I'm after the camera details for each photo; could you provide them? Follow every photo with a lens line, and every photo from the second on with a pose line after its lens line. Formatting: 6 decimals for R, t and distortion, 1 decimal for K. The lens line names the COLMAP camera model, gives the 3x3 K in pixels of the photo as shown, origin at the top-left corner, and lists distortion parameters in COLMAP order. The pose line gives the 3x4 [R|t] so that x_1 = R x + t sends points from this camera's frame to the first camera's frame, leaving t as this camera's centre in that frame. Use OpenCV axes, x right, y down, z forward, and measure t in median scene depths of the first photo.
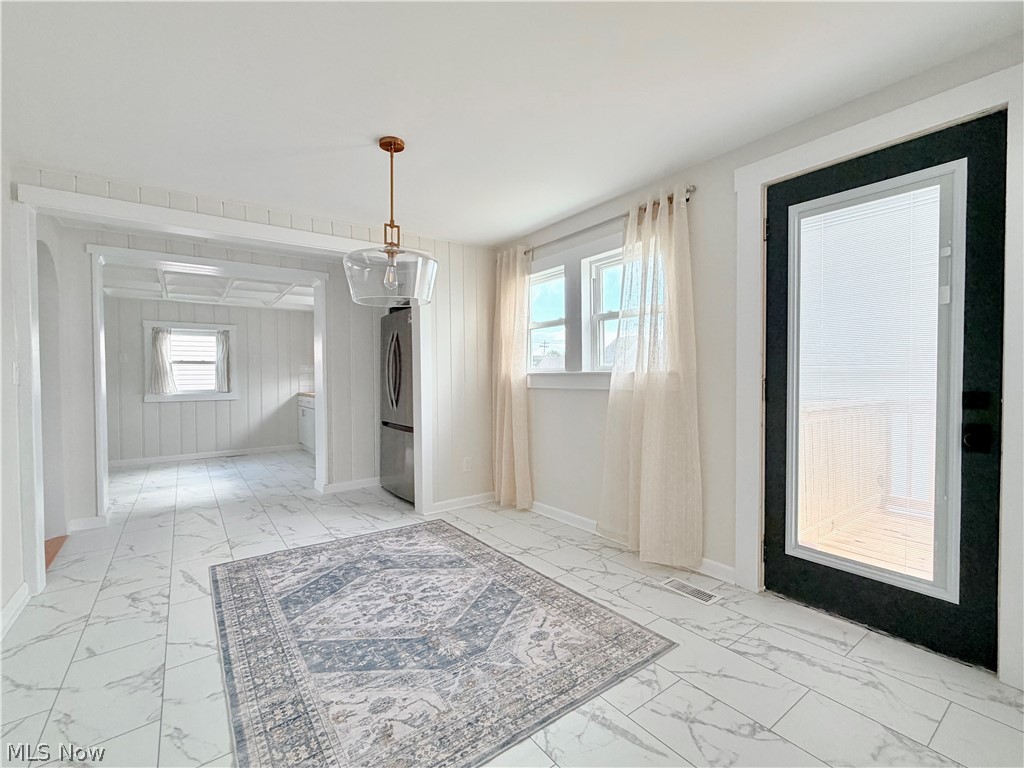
lens RADIAL K [[446.0, 0, 512.0], [0, 446.0, 384.0], [0, 0, 1]] dist [0.001050, -0.000077]
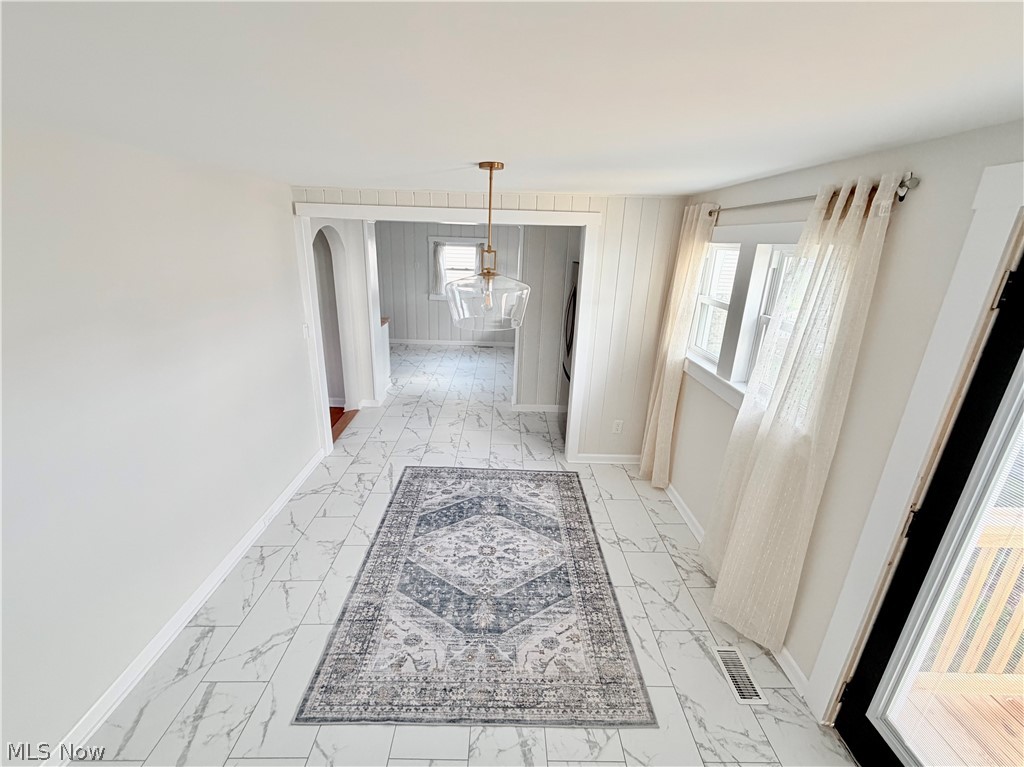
lens RADIAL K [[429.6, 0, 512.0], [0, 429.6, 383.5], [0, 0, 1]] dist [-0.001087, 0.000008]
pose [[0.817214, 0.218086, -0.533479, 0.371299], [-0.054742, 0.950829, 0.304842, -0.363773], [0.573729, -0.219917, 0.788968, 0.169999]]
